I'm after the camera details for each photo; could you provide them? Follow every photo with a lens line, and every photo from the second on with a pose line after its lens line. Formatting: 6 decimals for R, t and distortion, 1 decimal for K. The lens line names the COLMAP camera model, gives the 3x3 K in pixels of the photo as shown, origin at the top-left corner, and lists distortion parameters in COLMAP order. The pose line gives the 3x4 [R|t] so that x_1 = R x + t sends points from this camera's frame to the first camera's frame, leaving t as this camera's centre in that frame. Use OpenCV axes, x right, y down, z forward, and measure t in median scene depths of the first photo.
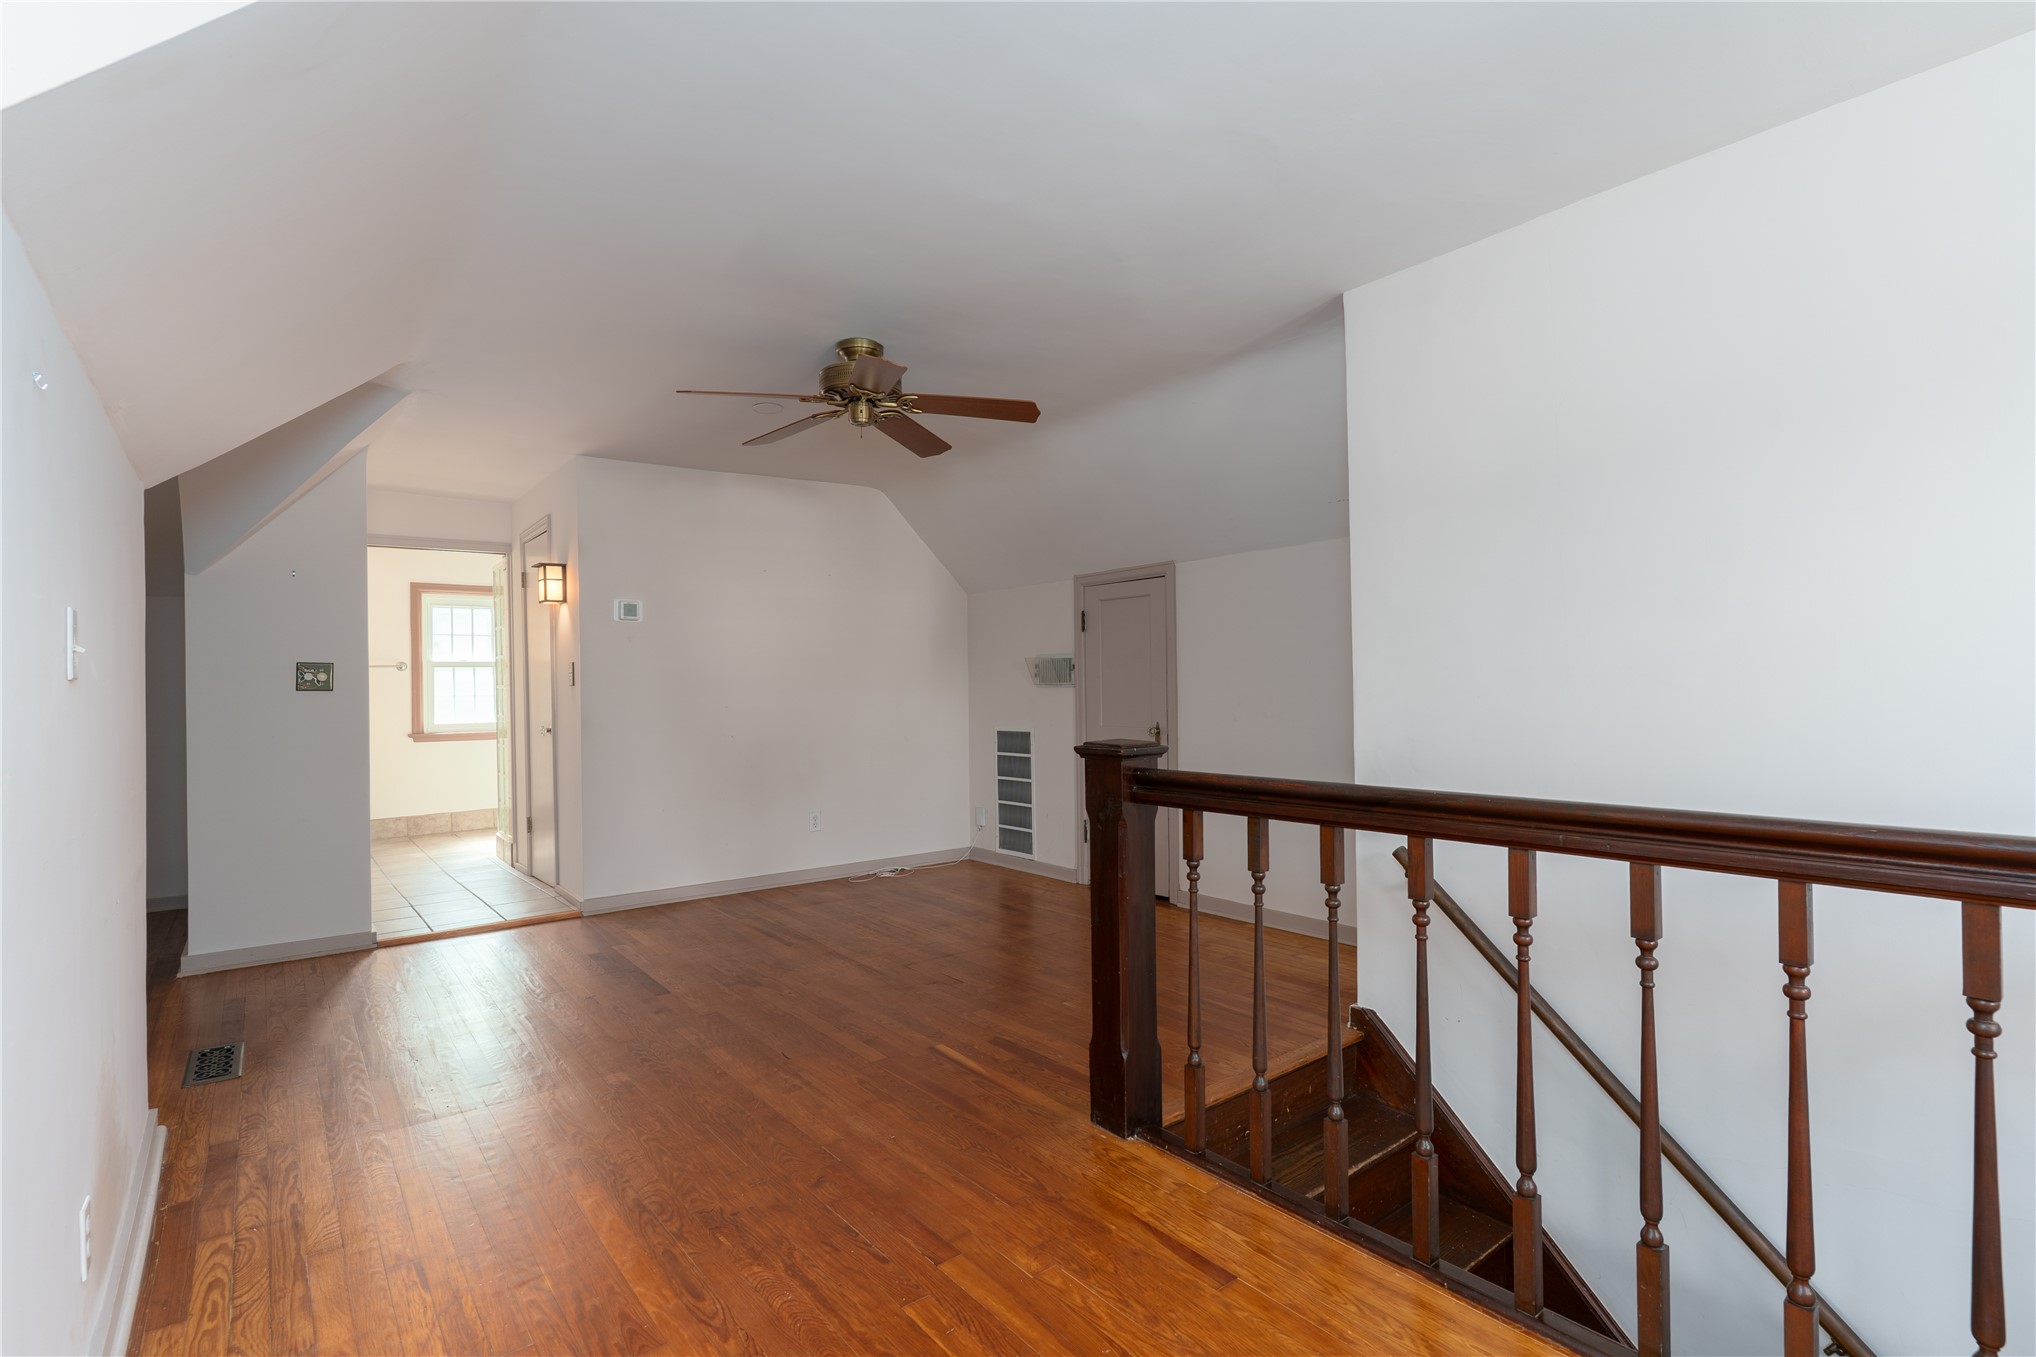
lens RADIAL K [[977.9, 0, 1015.4], [0, 977.9, 687.6], [0, 0, 1]] dist [0.005892, -0.000089]
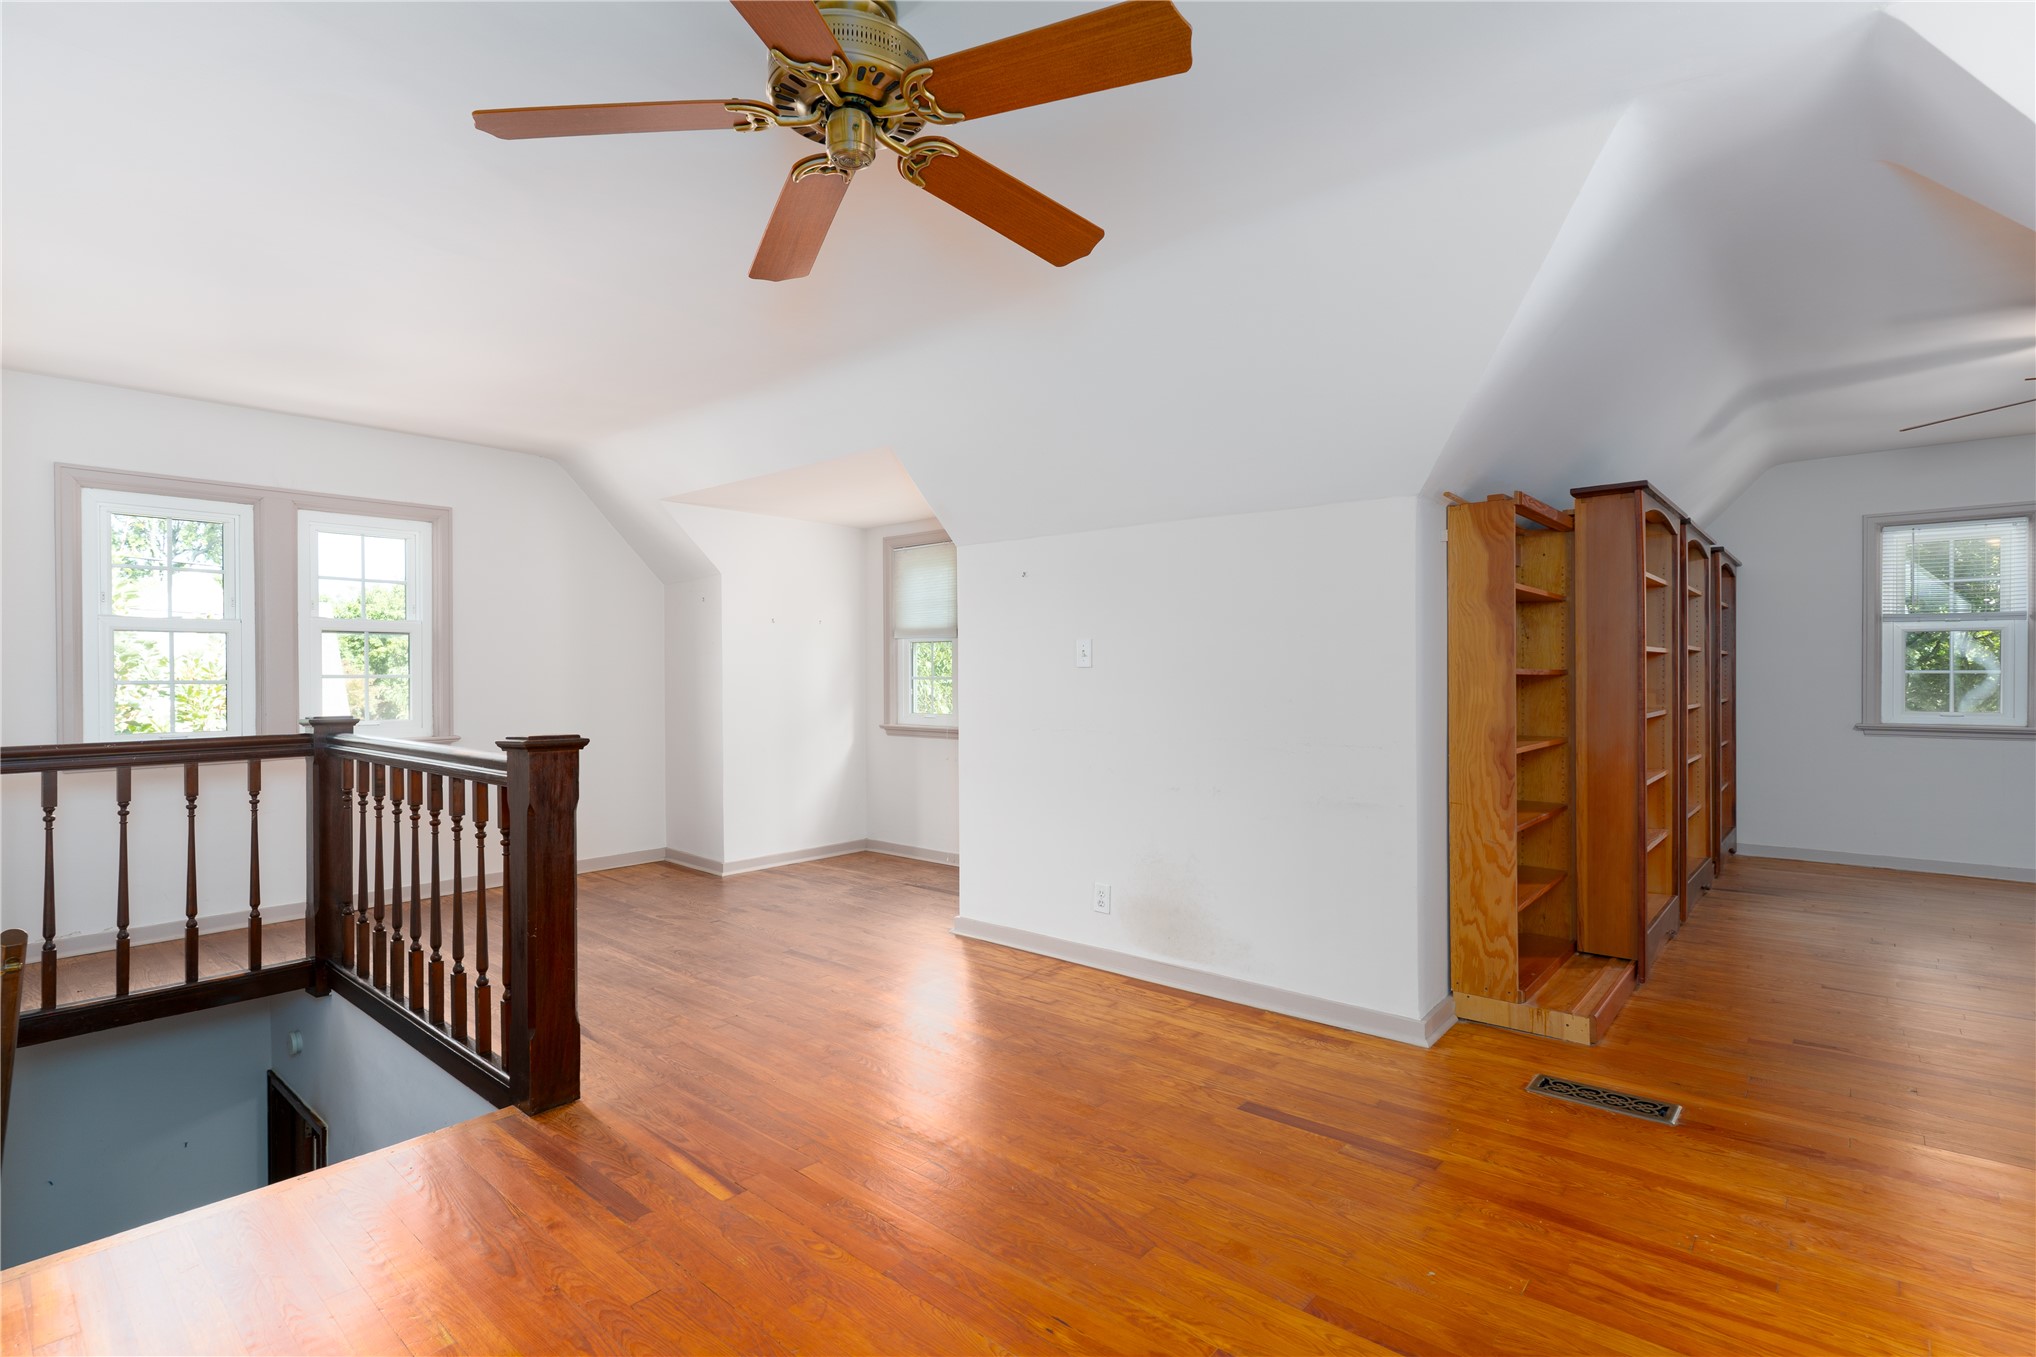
lens RADIAL K [[977.9, 0, 1012.2], [0, 977.9, 678.2], [0, 0, 1]] dist [0.005892, -0.000089]
pose [[-0.983490, 0.023183, -0.179474, -0.161870], [0.022508, 0.999730, 0.005798, 0.000376], [0.179560, 0.001662, -0.983746, 1.724865]]
